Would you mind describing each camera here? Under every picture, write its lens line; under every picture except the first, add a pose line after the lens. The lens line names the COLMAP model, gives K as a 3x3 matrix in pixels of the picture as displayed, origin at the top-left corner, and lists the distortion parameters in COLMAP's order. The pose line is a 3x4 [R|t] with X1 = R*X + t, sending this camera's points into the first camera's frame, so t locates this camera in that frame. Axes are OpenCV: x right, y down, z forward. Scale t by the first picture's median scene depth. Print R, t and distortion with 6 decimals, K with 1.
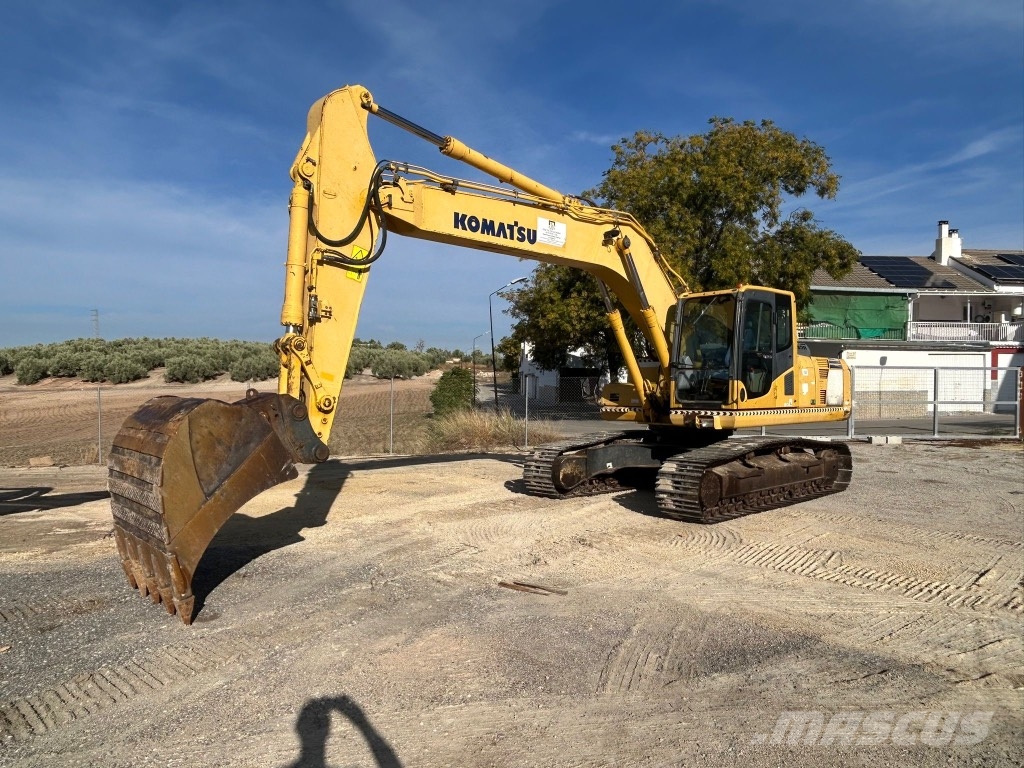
lens RADIAL K [[708.8, 0, 454.0], [0, 708.8, 382.4], [0, 0, 1]] dist [-0.072147, -0.000528]
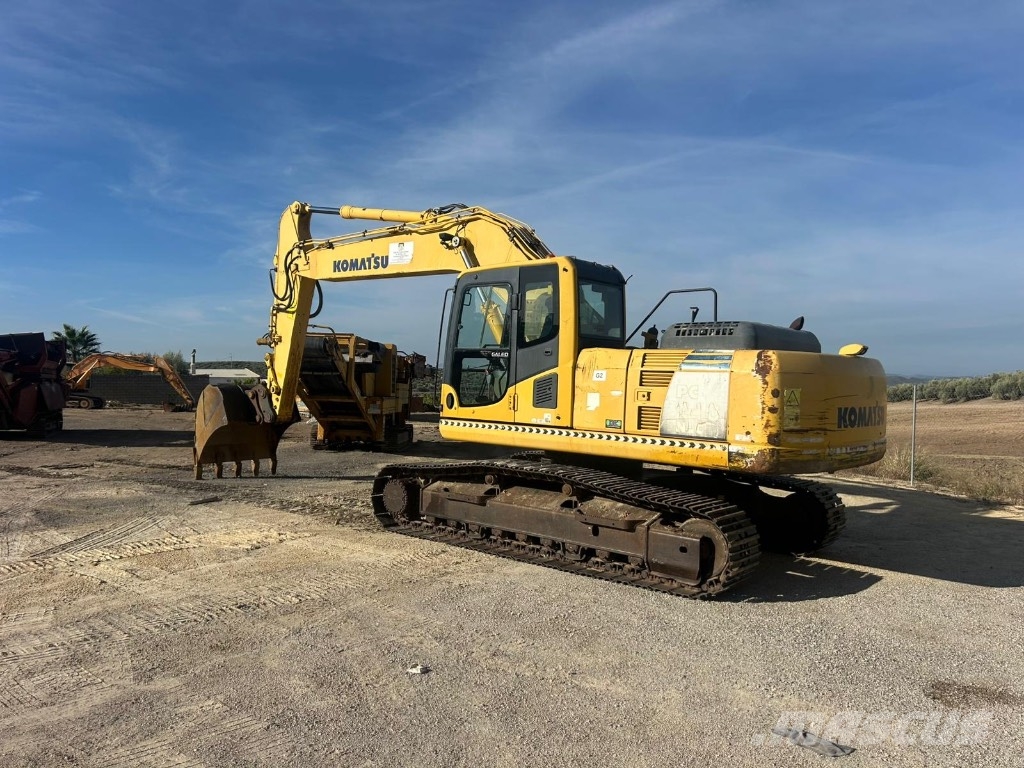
lens RADIAL K [[724.3, 0, 512.0], [0, 724.3, 384.0], [0, 0, 1]] dist [-0.002570, -0.001806]
pose [[0.195929, 0.017081, -0.980469, 1.423627], [-0.019450, 0.999719, 0.013530, -0.017326], [0.980425, 0.016419, 0.196206, 1.002498]]
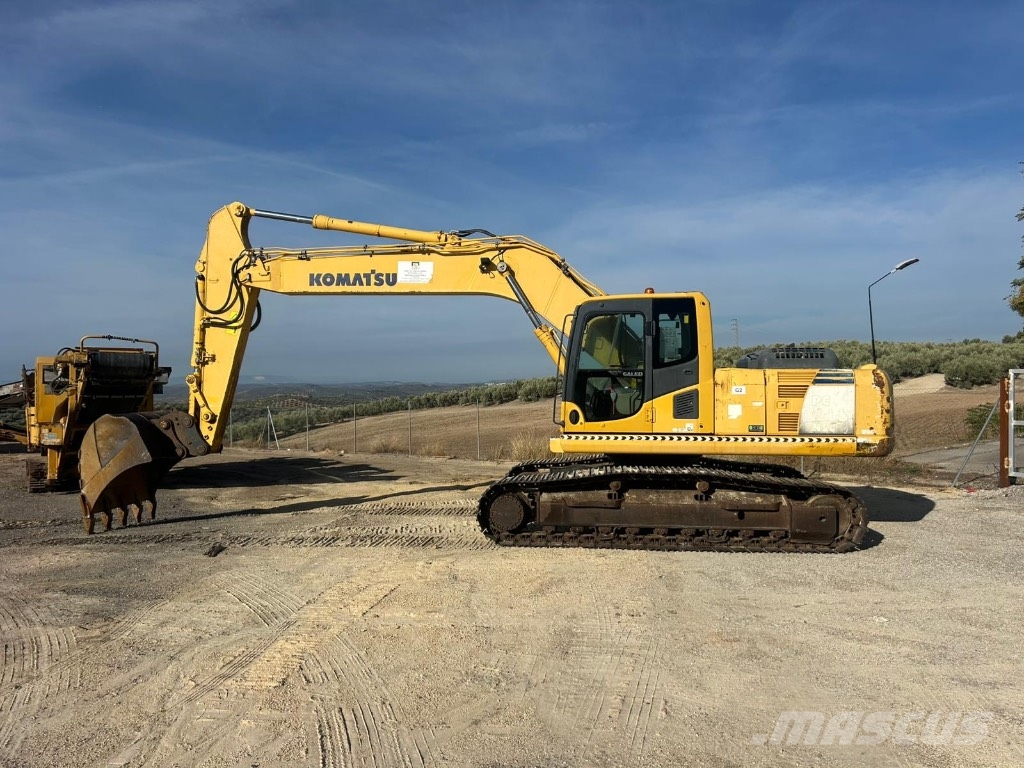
lens RADIAL K [[705.2, 0, 512.0], [0, 705.2, 384.0], [0, 0, 1]] dist [0.003480, -0.004535]
pose [[0.690464, -0.009895, -0.723299, 1.138801], [0.005922, 0.999950, -0.008026, -0.020686], [0.723342, 0.001258, 0.690488, 0.338373]]
